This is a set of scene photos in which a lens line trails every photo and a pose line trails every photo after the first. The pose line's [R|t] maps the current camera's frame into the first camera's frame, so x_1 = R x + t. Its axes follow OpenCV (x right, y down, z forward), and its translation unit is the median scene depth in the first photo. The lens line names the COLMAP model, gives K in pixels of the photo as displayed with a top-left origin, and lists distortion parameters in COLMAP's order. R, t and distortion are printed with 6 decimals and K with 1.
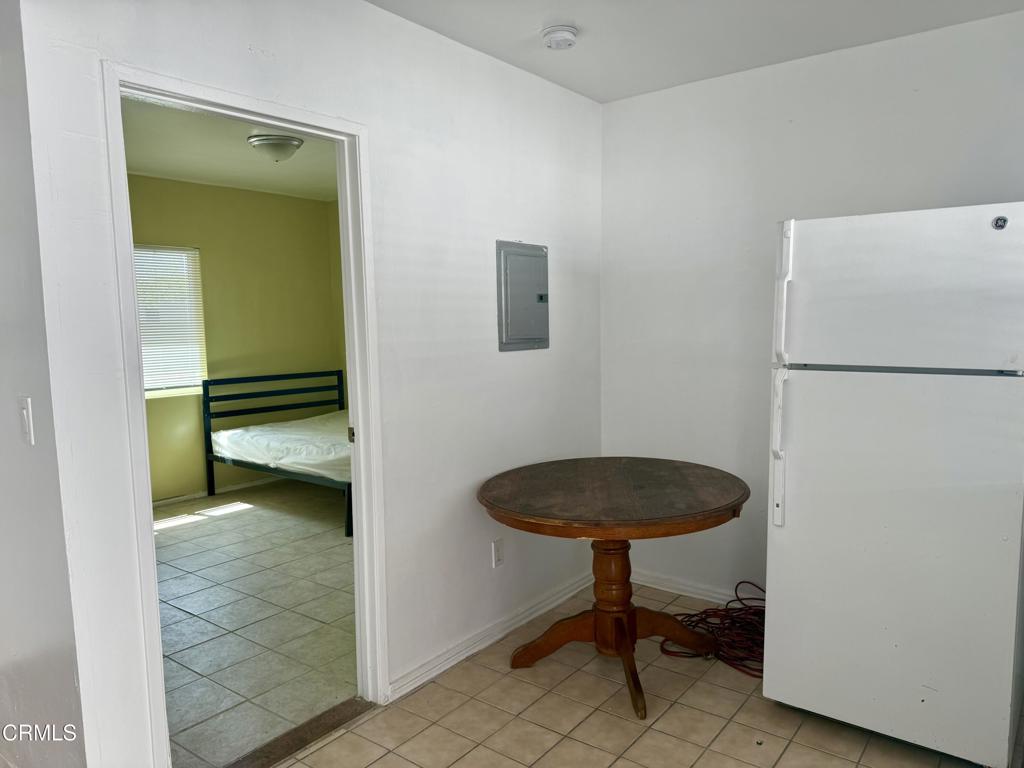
lens RADIAL K [[721.9, 0, 541.3], [0, 721.9, 381.2], [0, 0, 1]] dist [-0.008102, -0.003705]
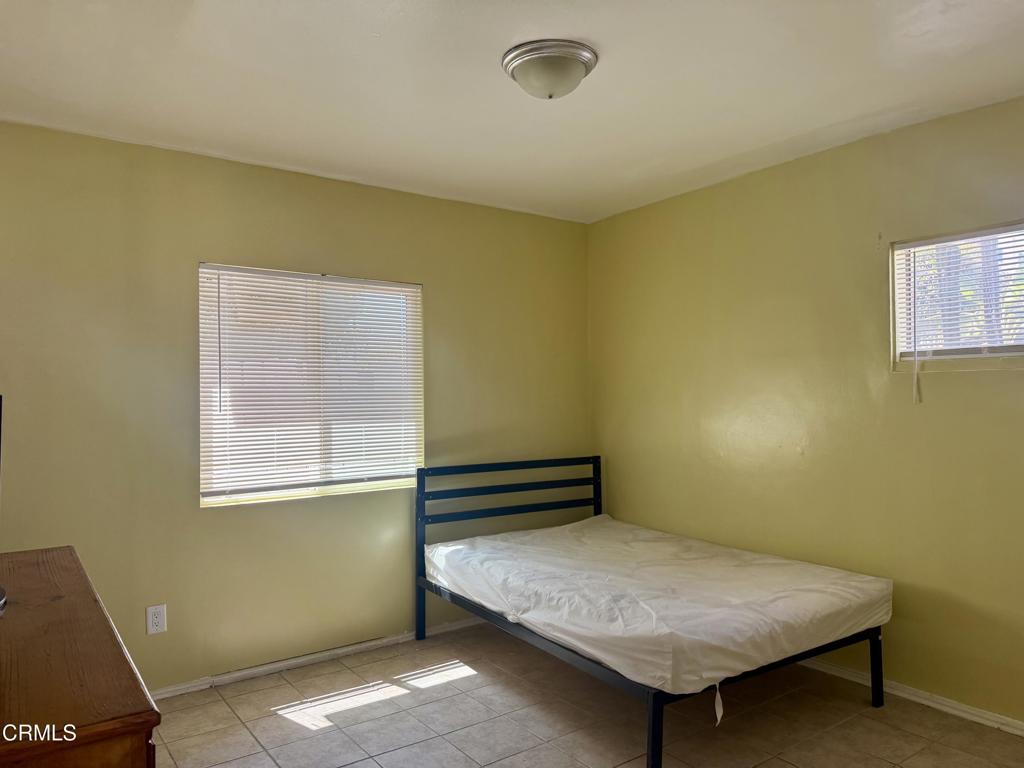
lens RADIAL K [[714.9, 0, 512.0], [0, 714.9, 384.0], [0, 0, 1]] dist [0.001149, -0.000849]
pose [[0.947960, 0.007990, -0.318289, -0.164537], [-0.038193, 0.995320, -0.088765, -0.025453], [0.316090, 0.096302, 0.943829, 0.370792]]
